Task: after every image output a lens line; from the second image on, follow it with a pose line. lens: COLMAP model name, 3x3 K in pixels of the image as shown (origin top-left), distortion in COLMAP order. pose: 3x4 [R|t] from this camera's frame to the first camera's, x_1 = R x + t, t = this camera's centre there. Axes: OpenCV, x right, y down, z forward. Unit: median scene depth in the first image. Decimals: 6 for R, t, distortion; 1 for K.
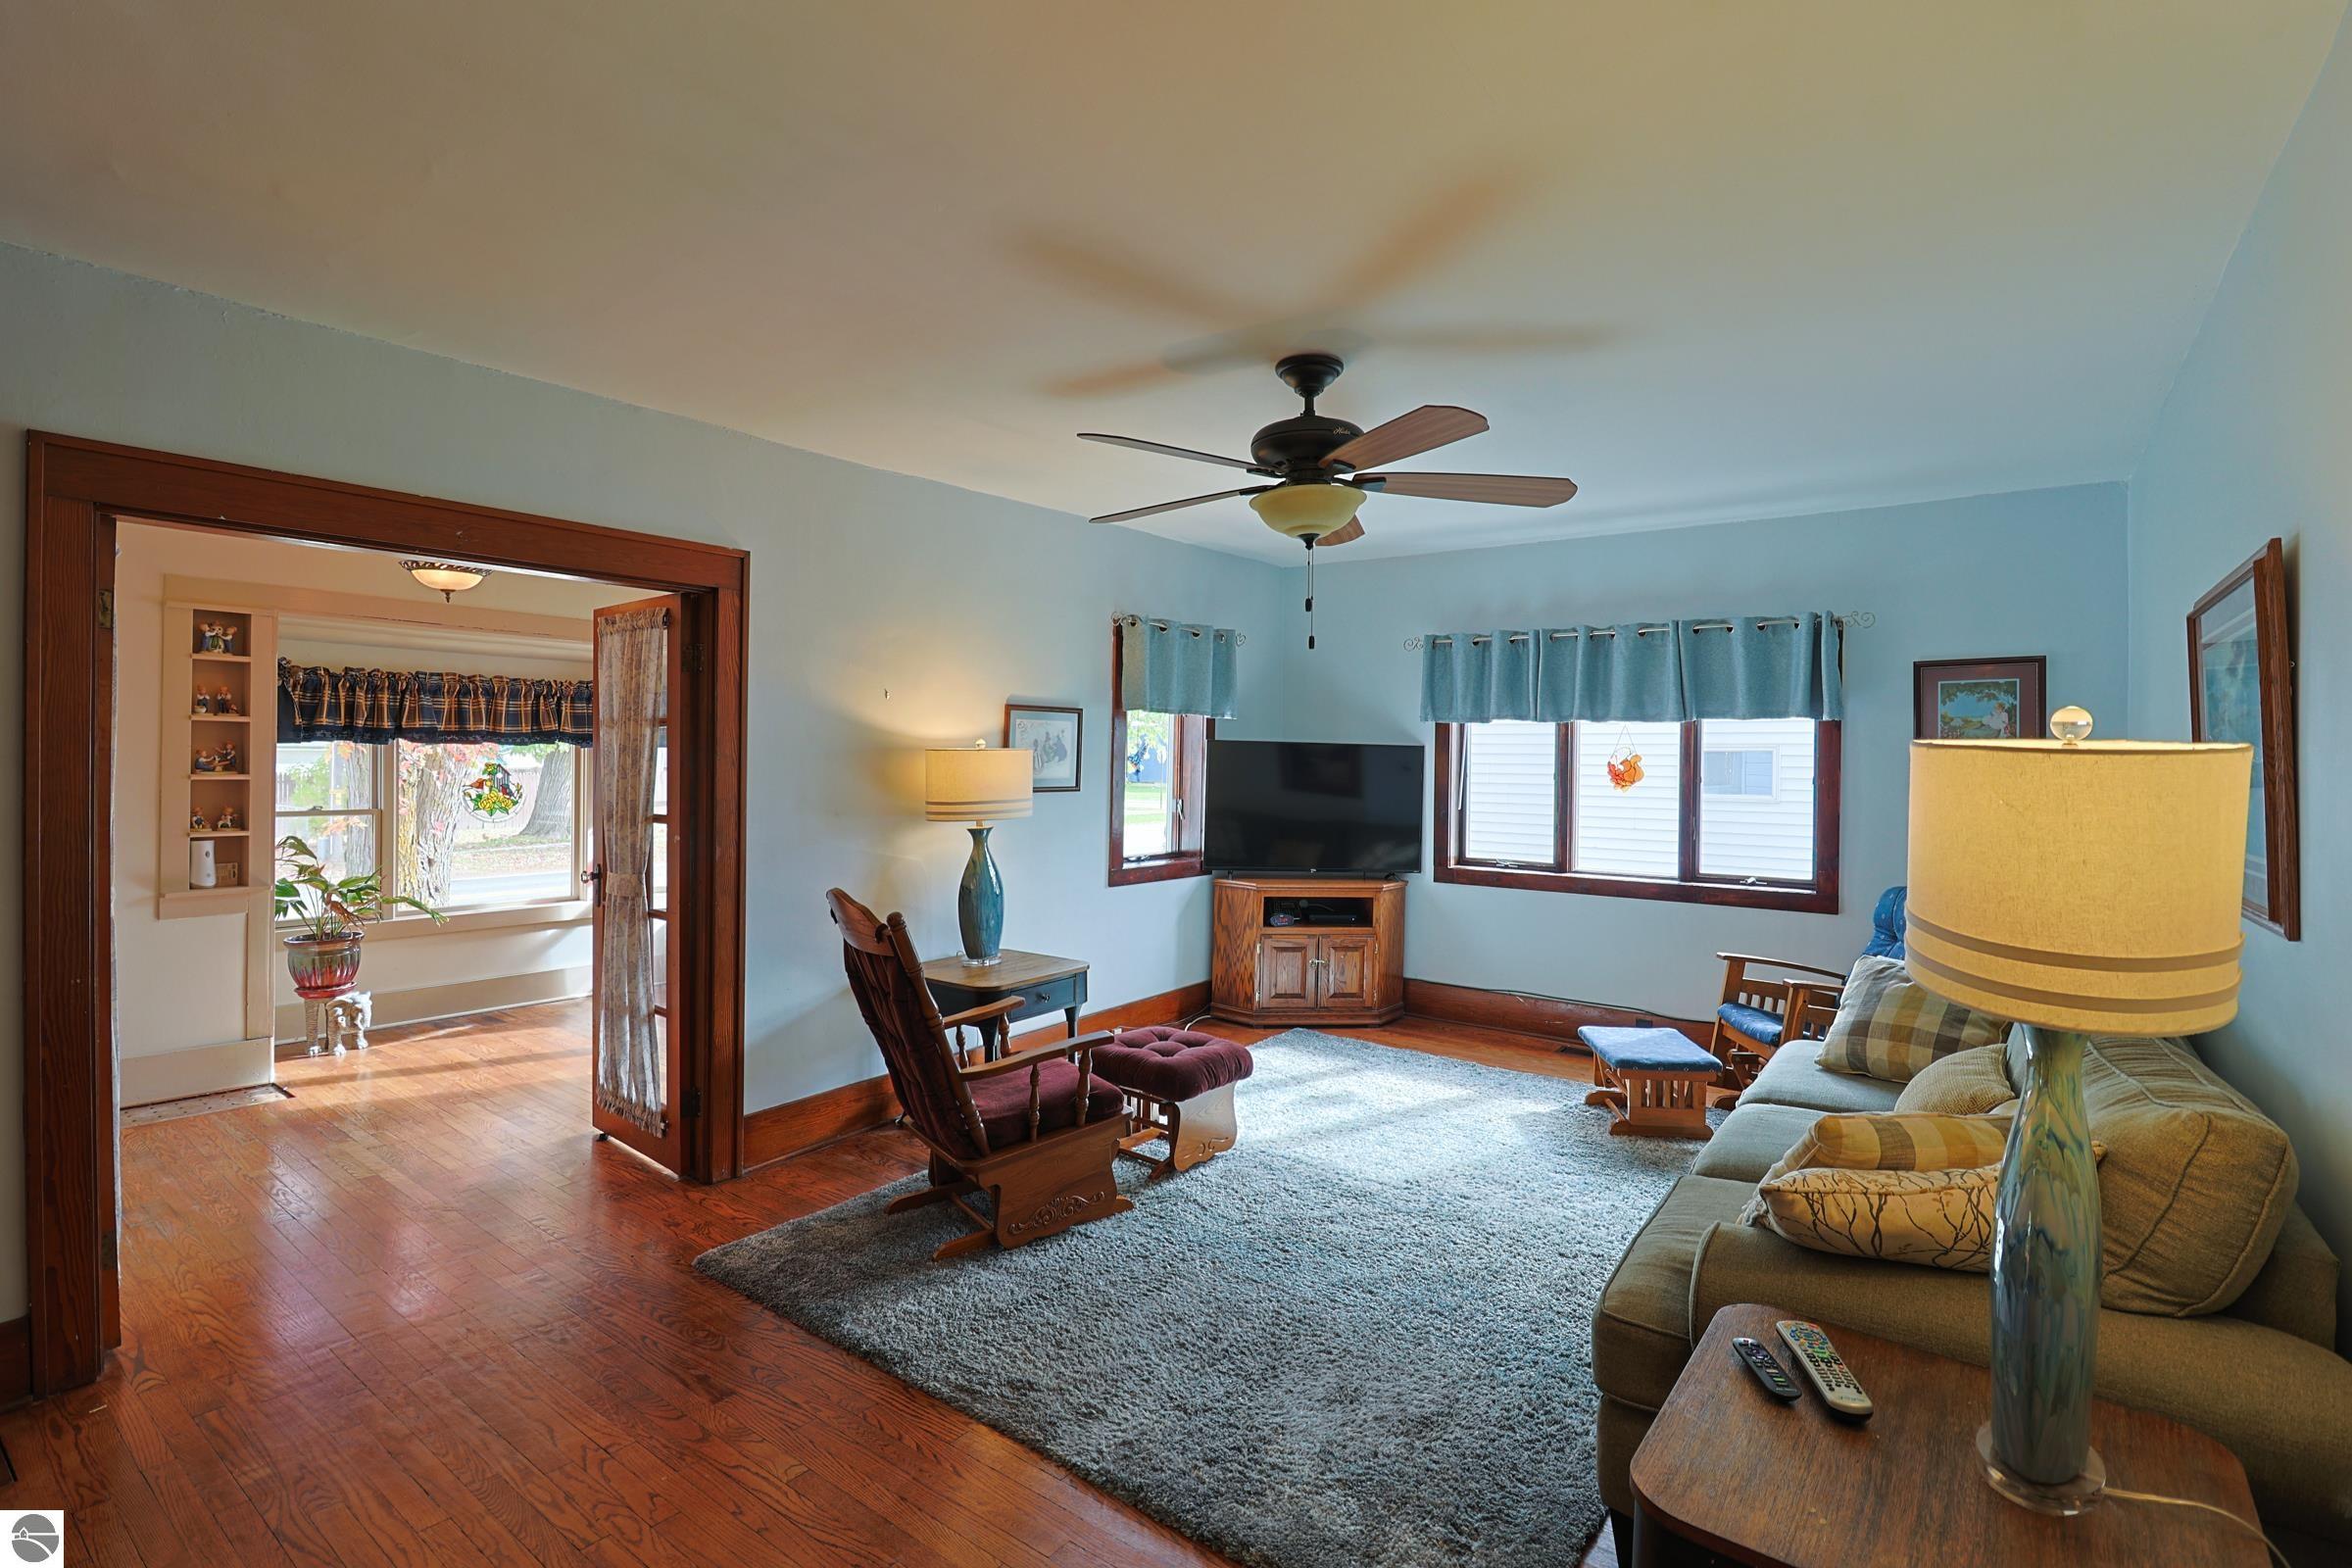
lens RADIAL K [[1100.6, 0, 1176.9], [0, 1100.6, 774.0], [0, 0, 1]] dist [-0.003796, -0.004086]
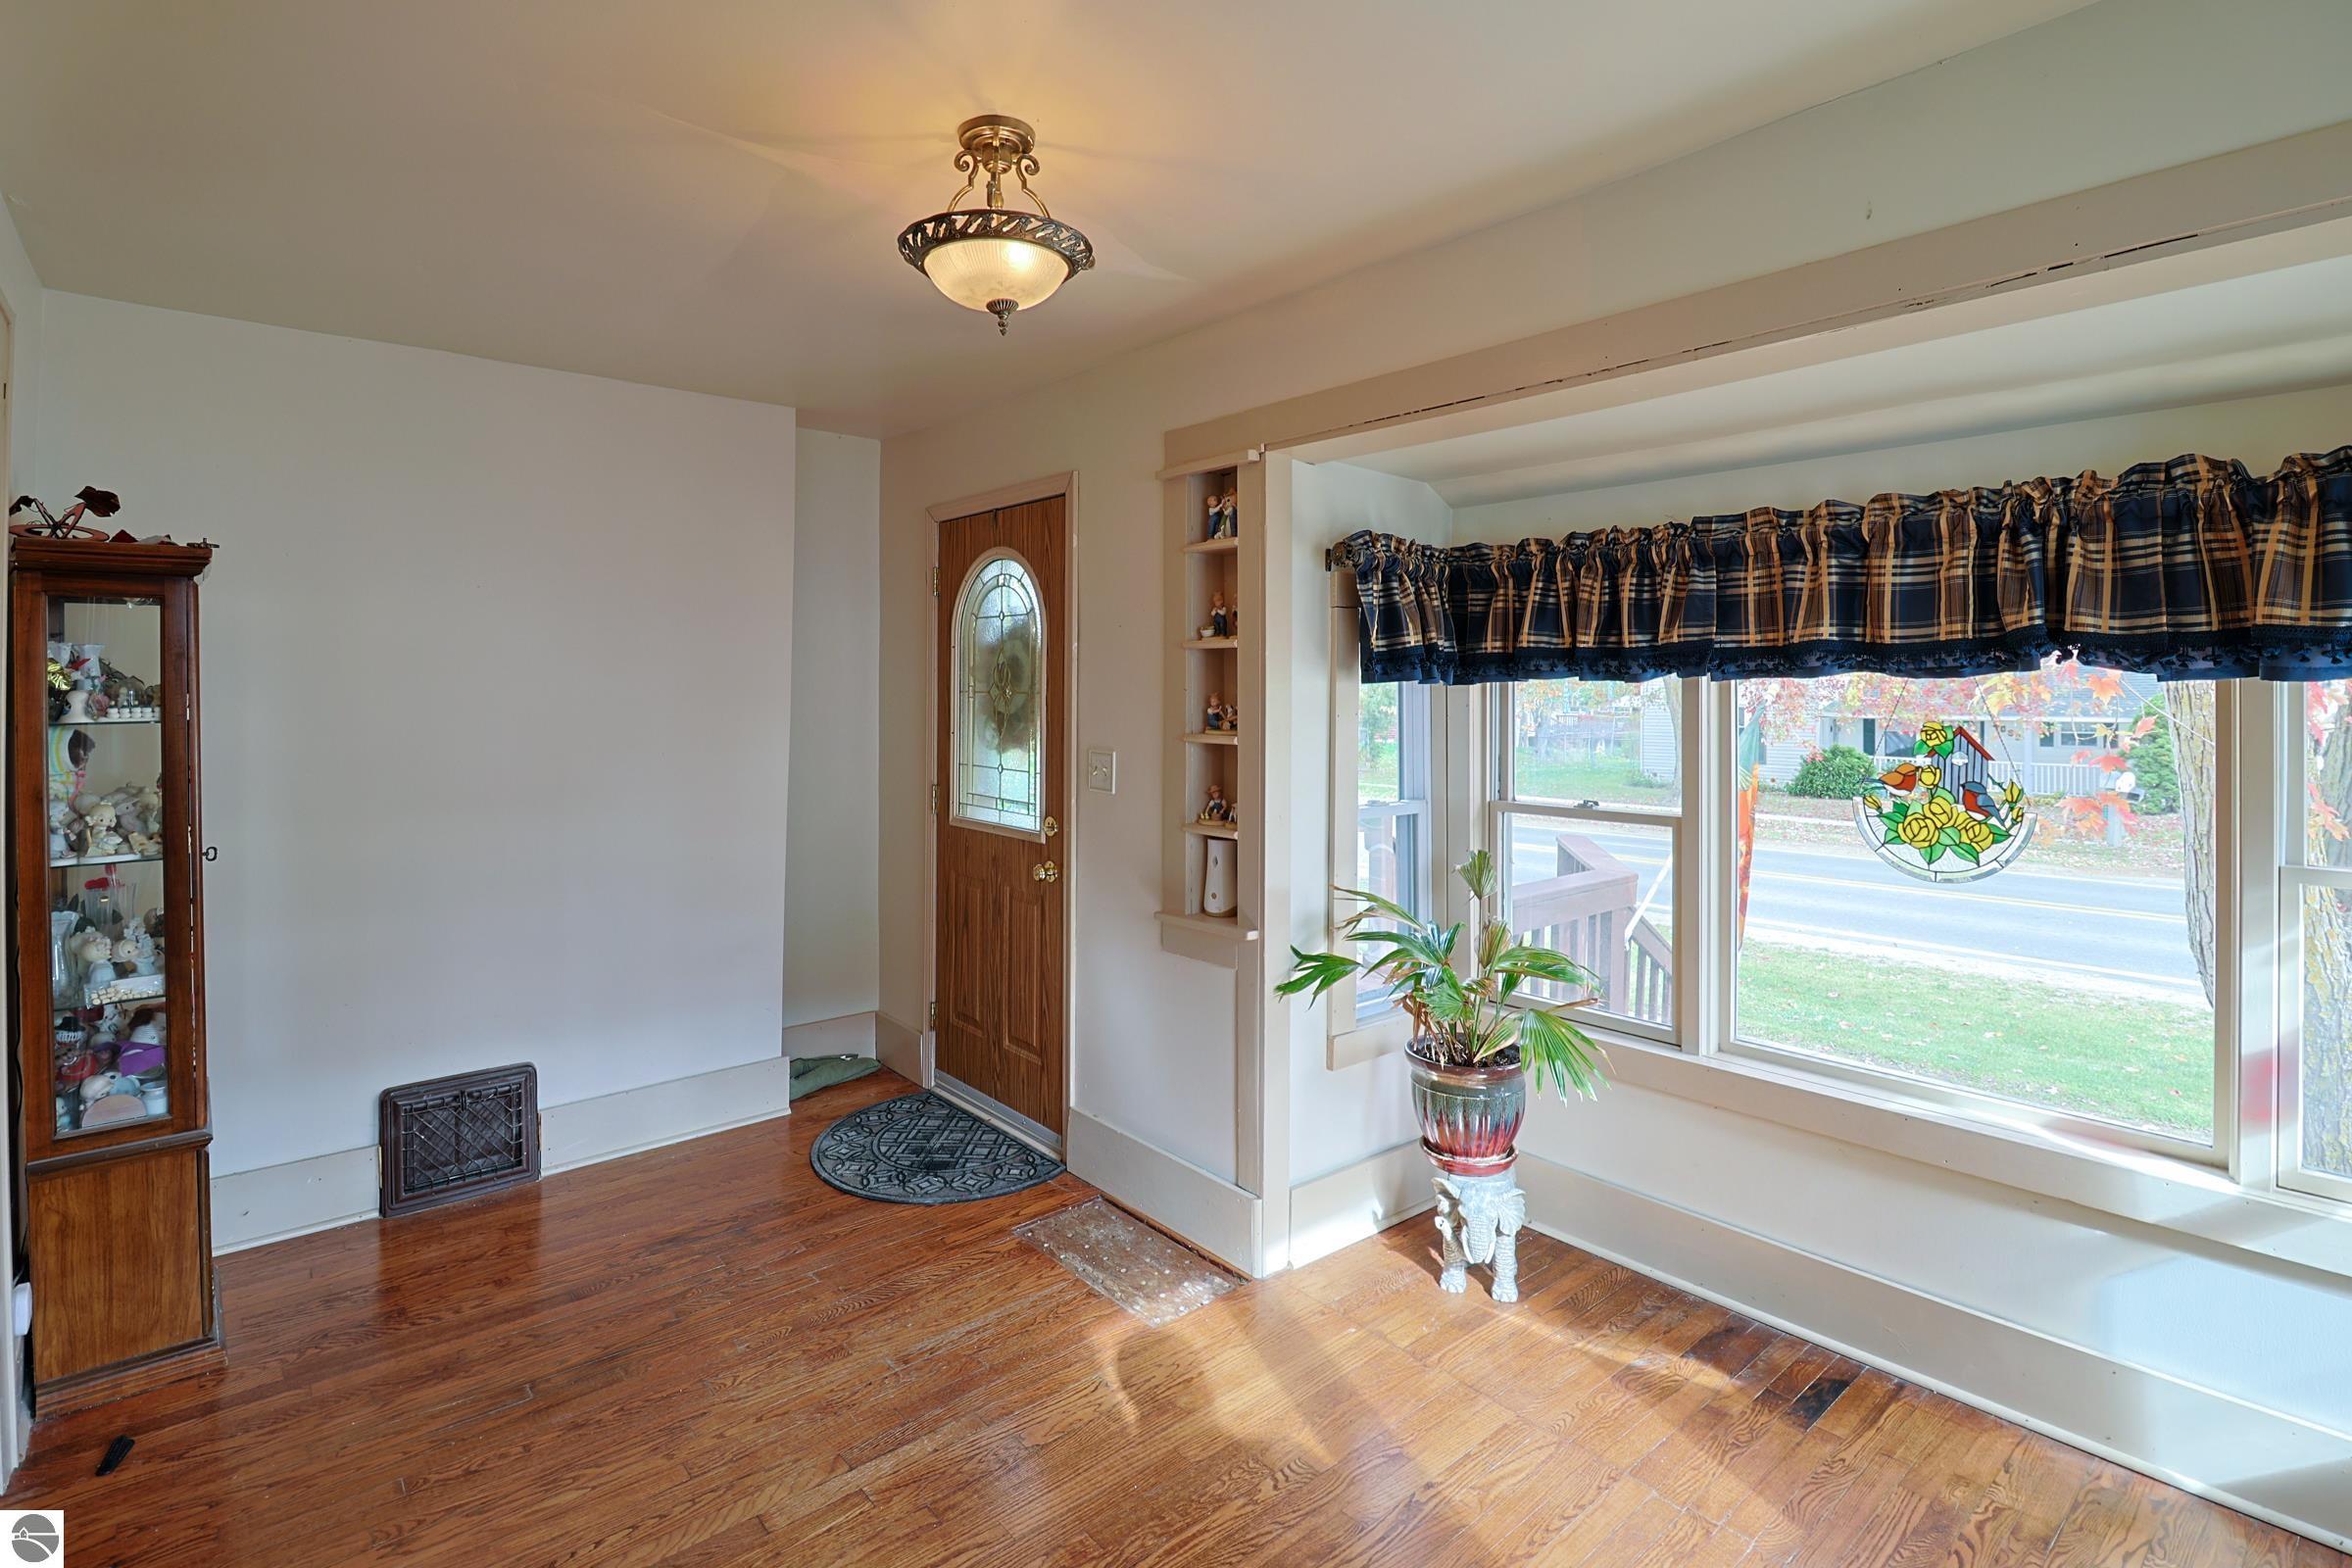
lens RADIAL K [[1100.6, 0, 1210.0], [0, 1100.6, 693.7], [0, 0, 1]] dist [-0.003796, -0.004086]
pose [[-0.175307, -0.002360, -0.984511, -0.210963], [-0.008959, 0.999960, -0.000802, -0.019075], [0.984473, 0.008680, -0.175321, 0.854034]]
